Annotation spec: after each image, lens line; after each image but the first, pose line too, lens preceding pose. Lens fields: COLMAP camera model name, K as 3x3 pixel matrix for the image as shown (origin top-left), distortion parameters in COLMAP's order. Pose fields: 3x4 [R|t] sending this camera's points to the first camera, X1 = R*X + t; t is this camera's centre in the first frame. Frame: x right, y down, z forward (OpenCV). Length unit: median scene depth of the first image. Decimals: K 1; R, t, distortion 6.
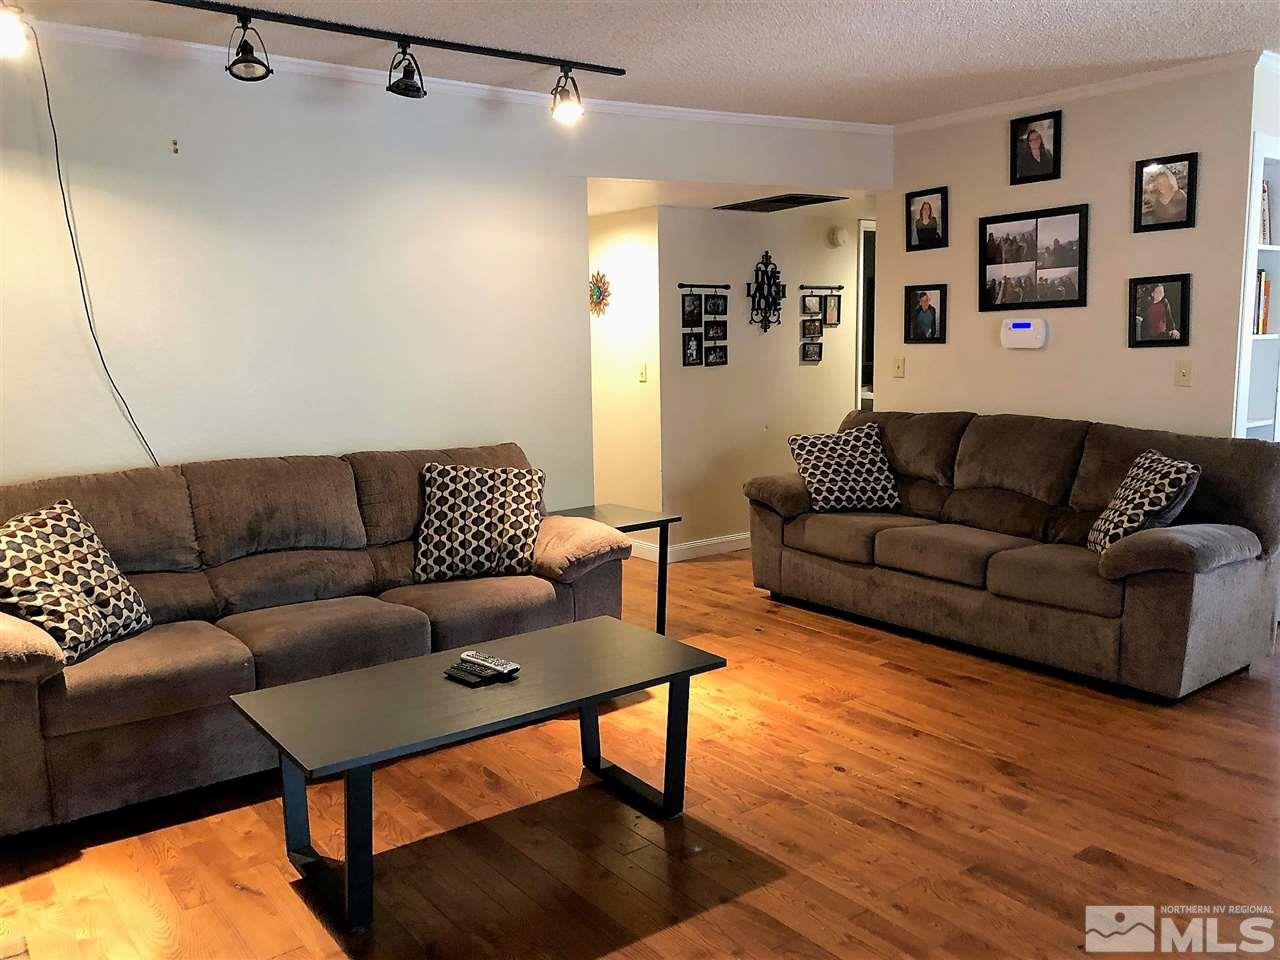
lens RADIAL K [[1027.1, 0, 640.0], [0, 1027.1, 480.0], [0, 0, 1]] dist [0.006282, 0.003221]
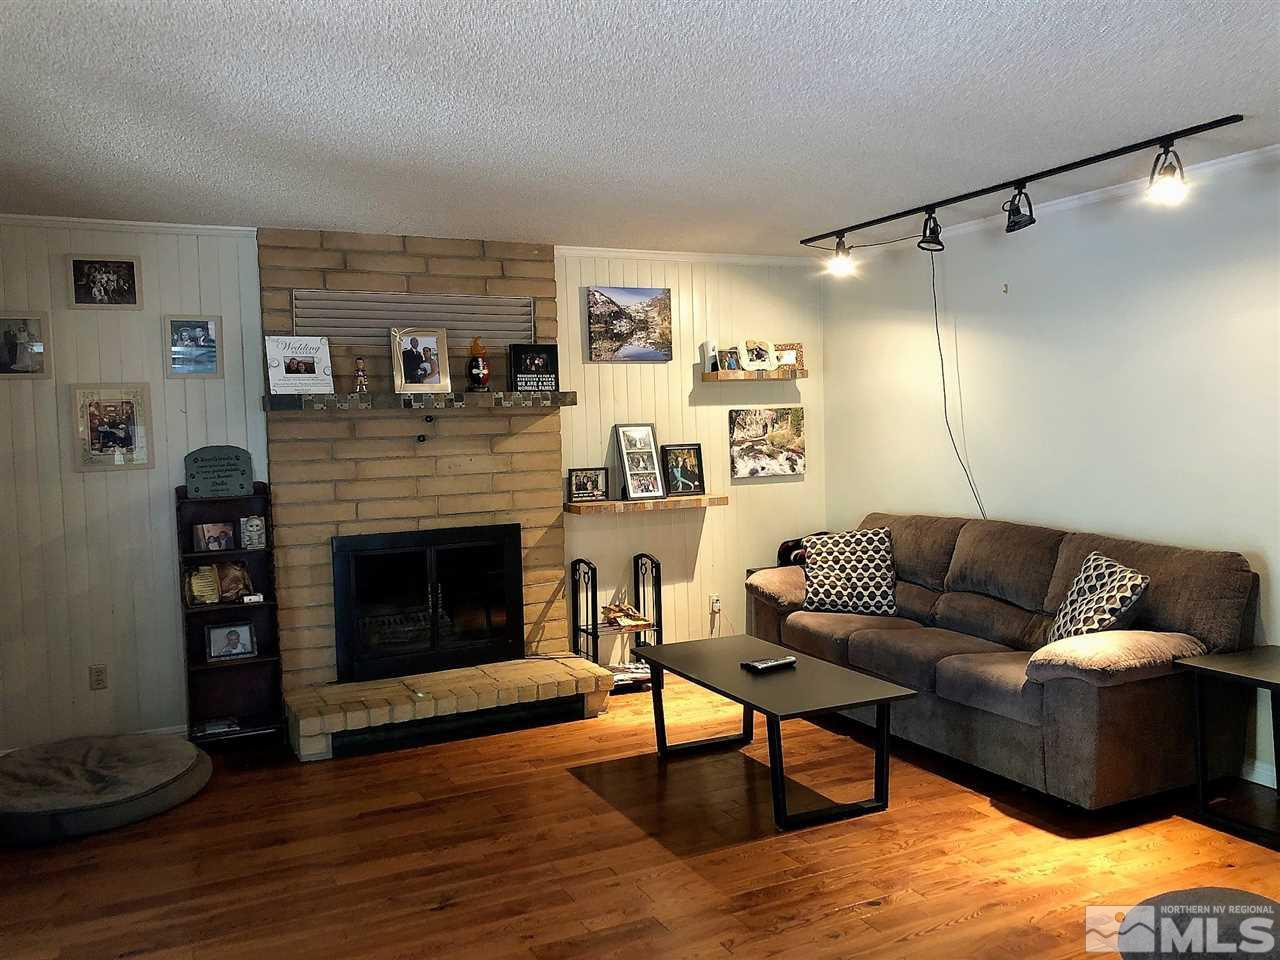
lens RADIAL K [[1027.1, 0, 640.0], [0, 1027.1, 480.0], [0, 0, 1]] dist [0.006282, 0.003221]
pose [[-0.167868, 0.081779, -0.982412, 1.056147], [-0.114471, 0.988195, 0.101820, -0.166168], [0.979141, 0.129550, -0.156525, 0.825774]]
